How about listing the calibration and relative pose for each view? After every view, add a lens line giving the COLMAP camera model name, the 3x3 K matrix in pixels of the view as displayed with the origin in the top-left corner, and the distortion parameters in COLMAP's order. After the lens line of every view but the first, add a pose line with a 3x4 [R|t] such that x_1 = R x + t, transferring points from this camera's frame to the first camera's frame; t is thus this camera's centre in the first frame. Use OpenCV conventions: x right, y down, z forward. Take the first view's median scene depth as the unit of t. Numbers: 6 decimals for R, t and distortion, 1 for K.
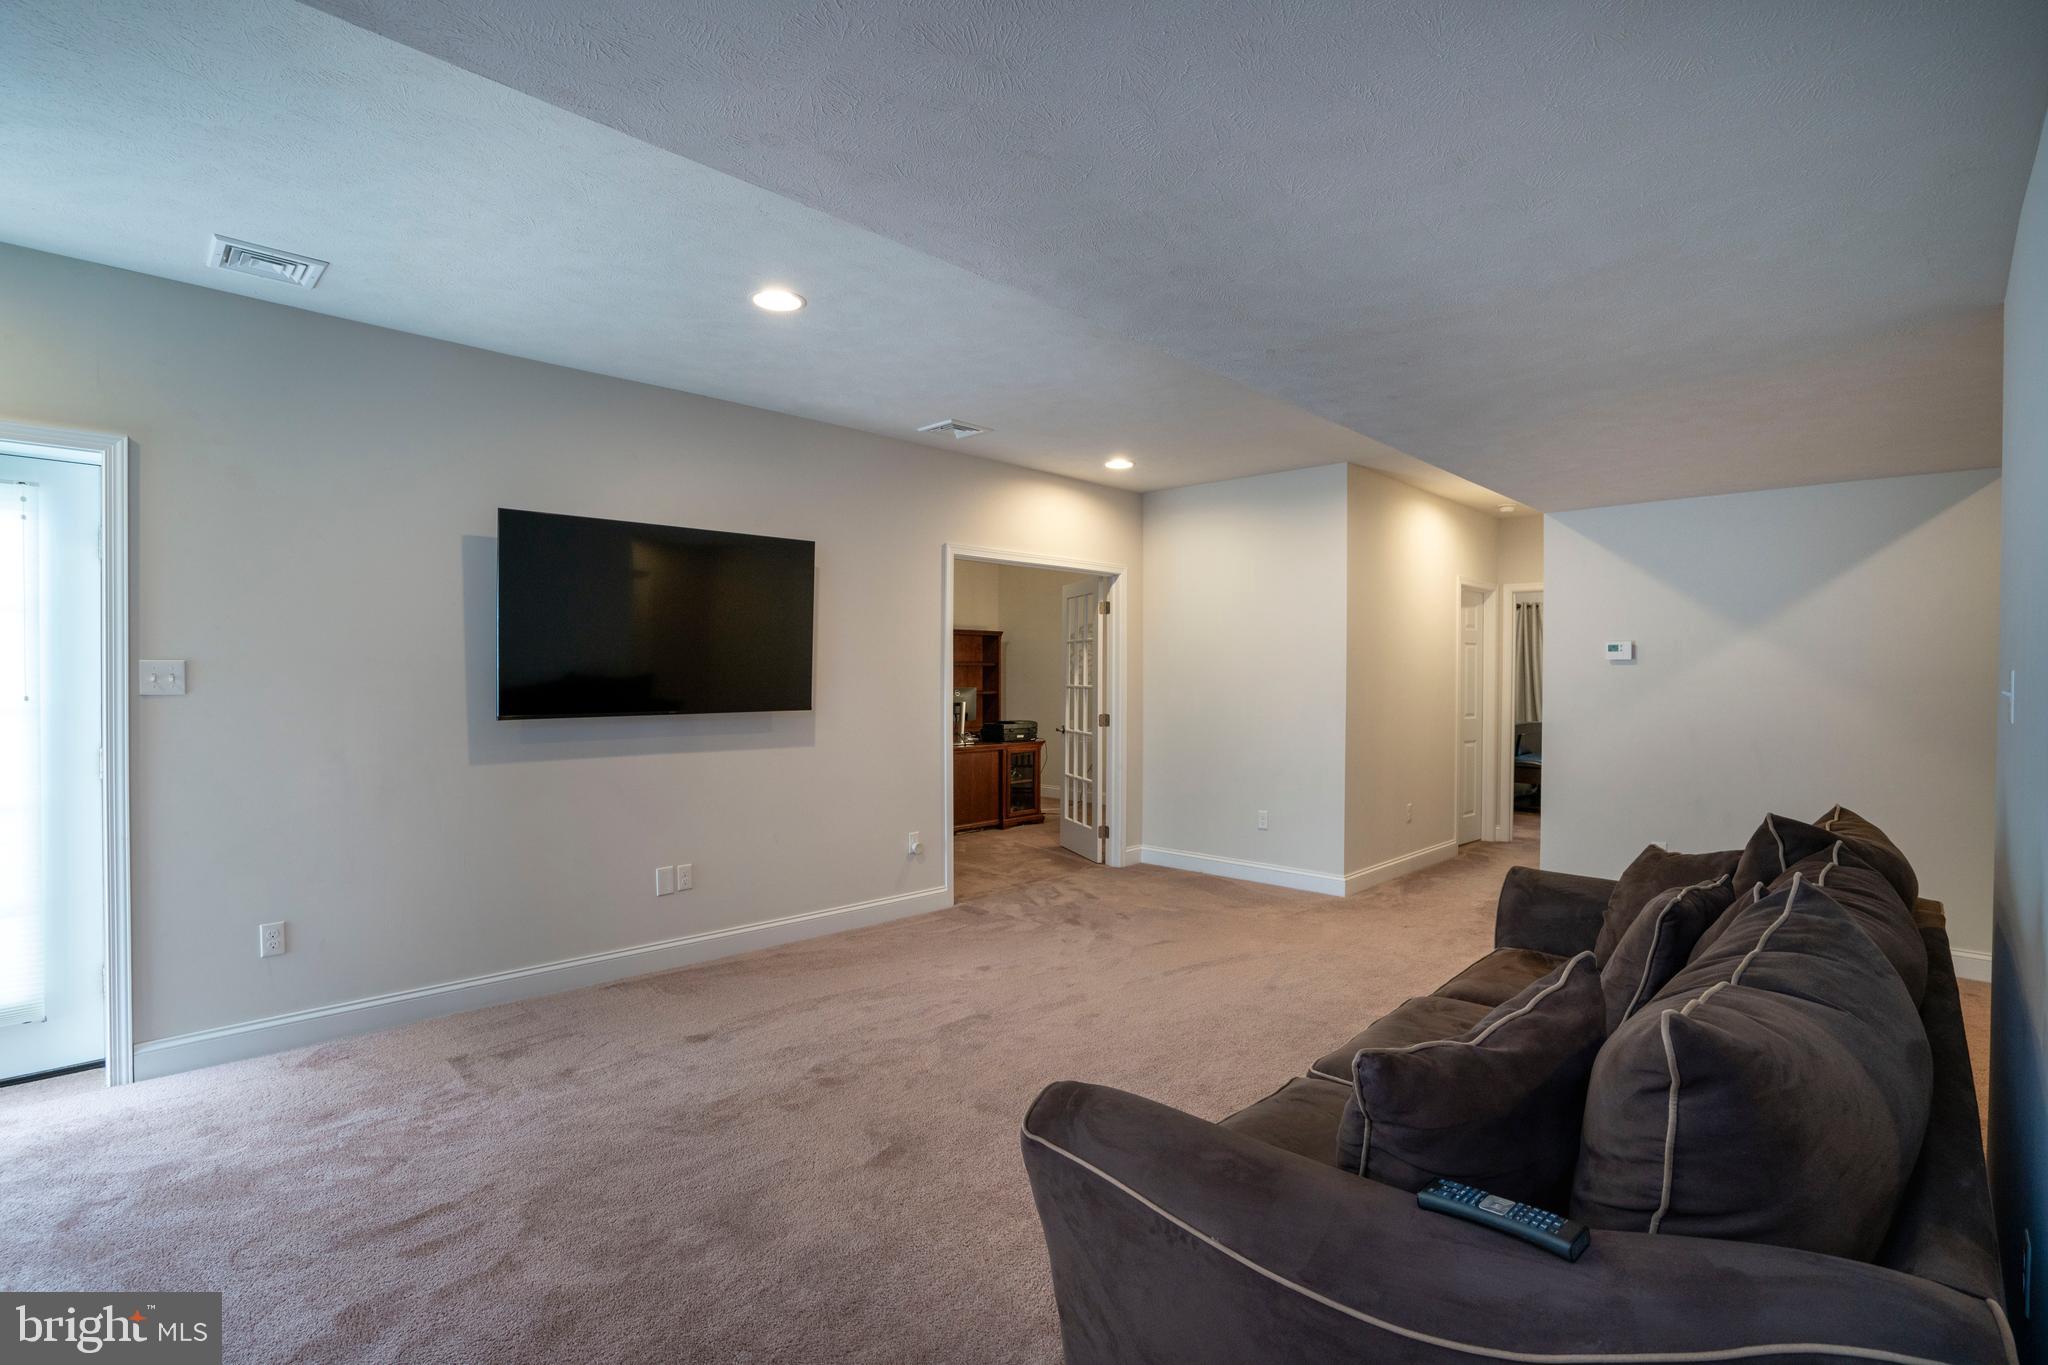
lens RADIAL K [[941.2, 0, 1017.8], [0, 941.2, 687.2], [0, 0, 1]] dist [-0.047436, 0.000011]
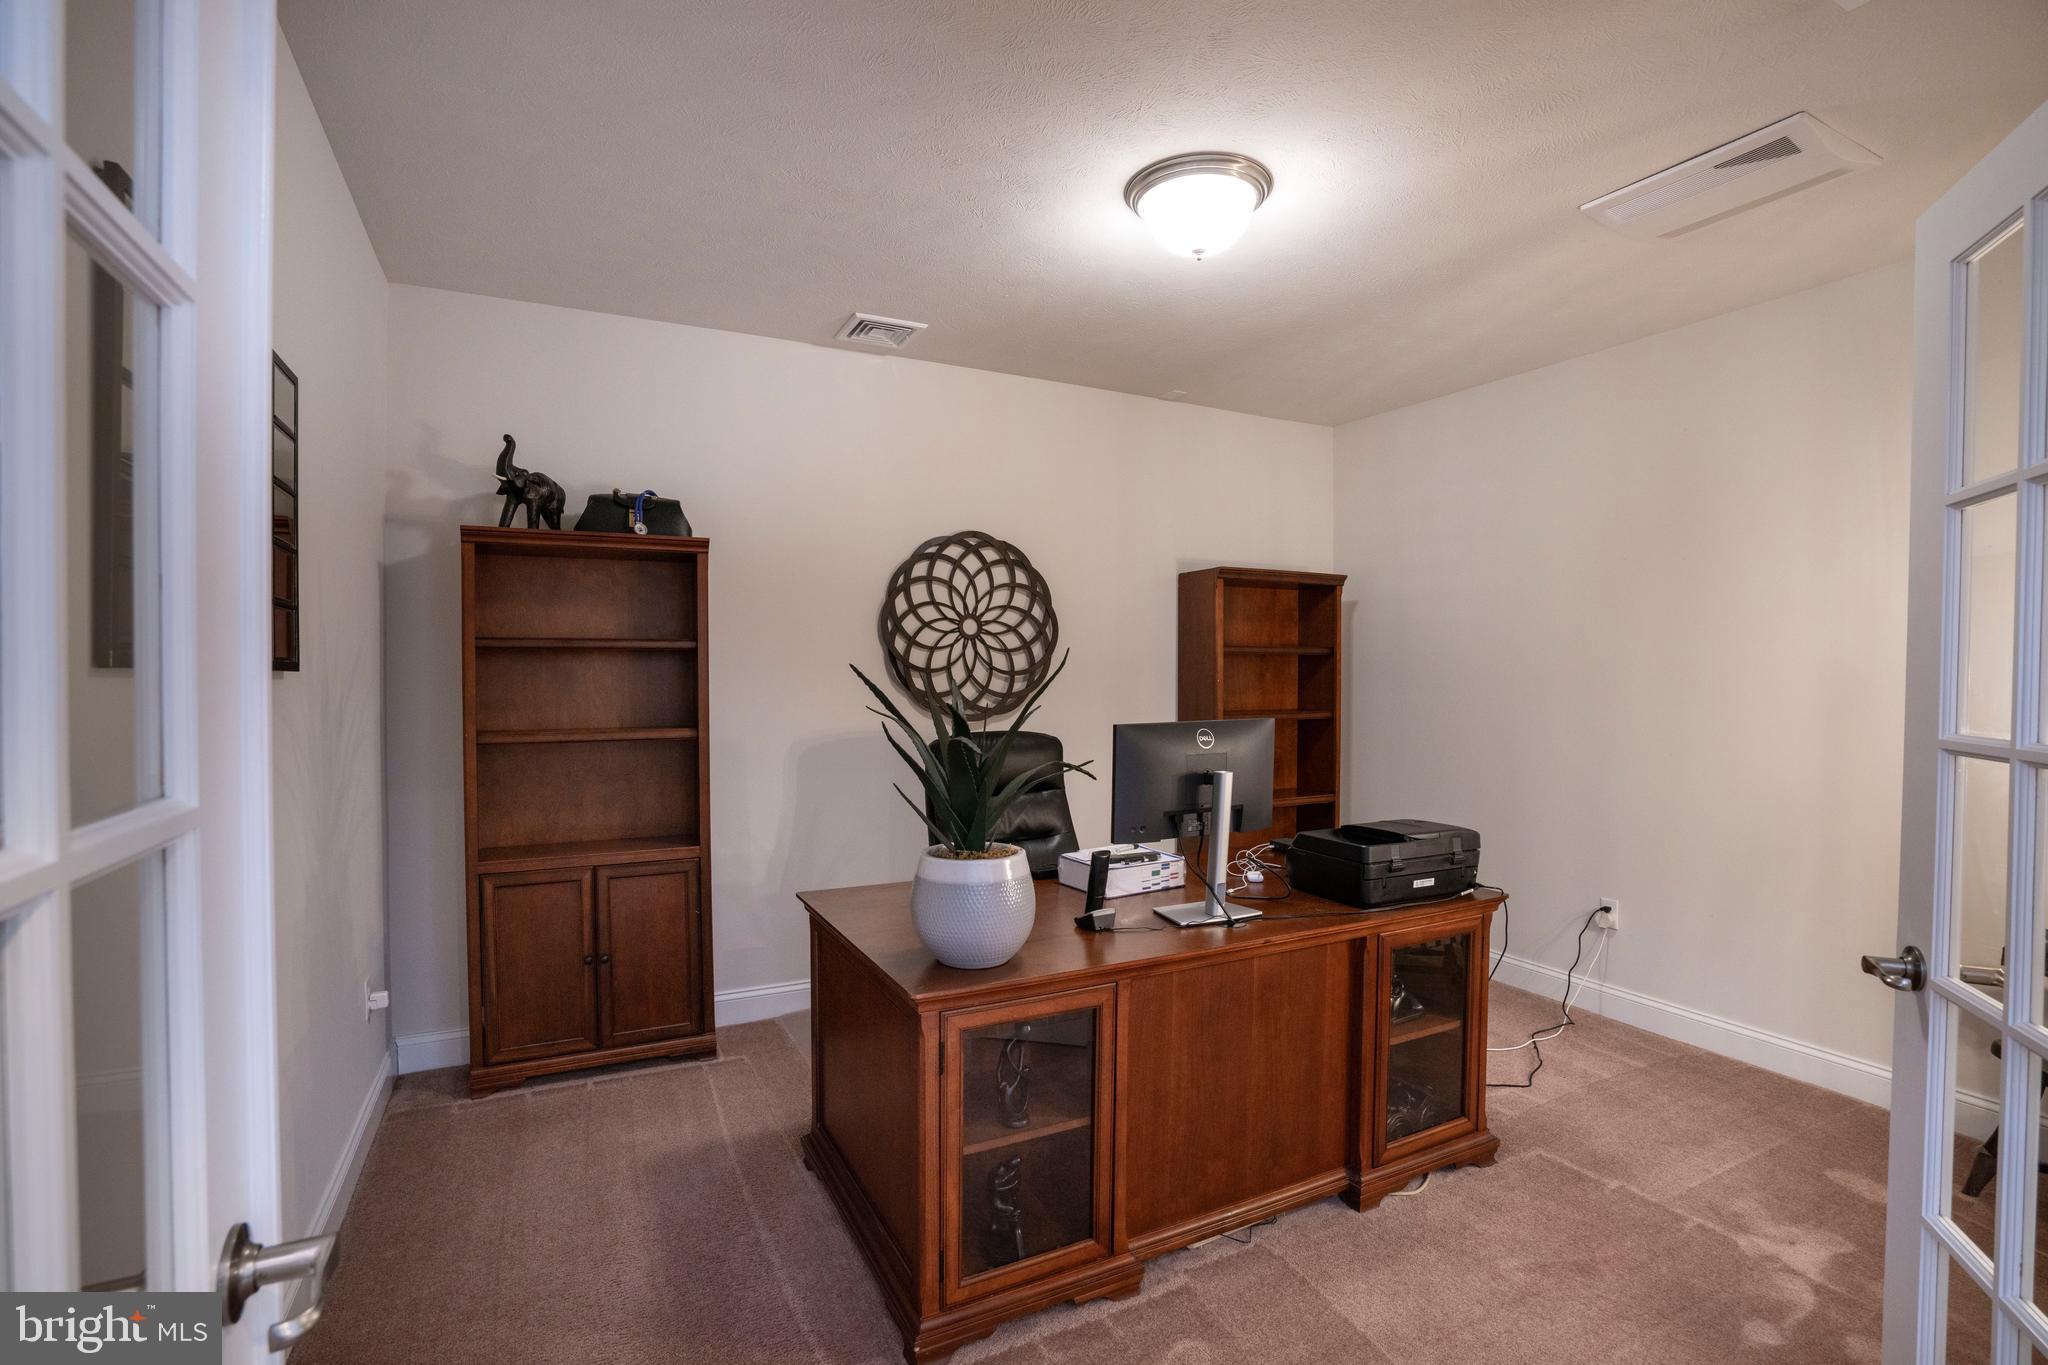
lens RADIAL K [[941.2, 0, 1017.8], [0, 941.2, 687.2], [0, 0, 1]] dist [-0.047436, 0.000011]
pose [[0.946069, 0.004325, -0.323937, -0.023615], [-0.002117, 0.999972, 0.007168, -0.012340], [0.323959, -0.006096, 0.946051, 0.668661]]
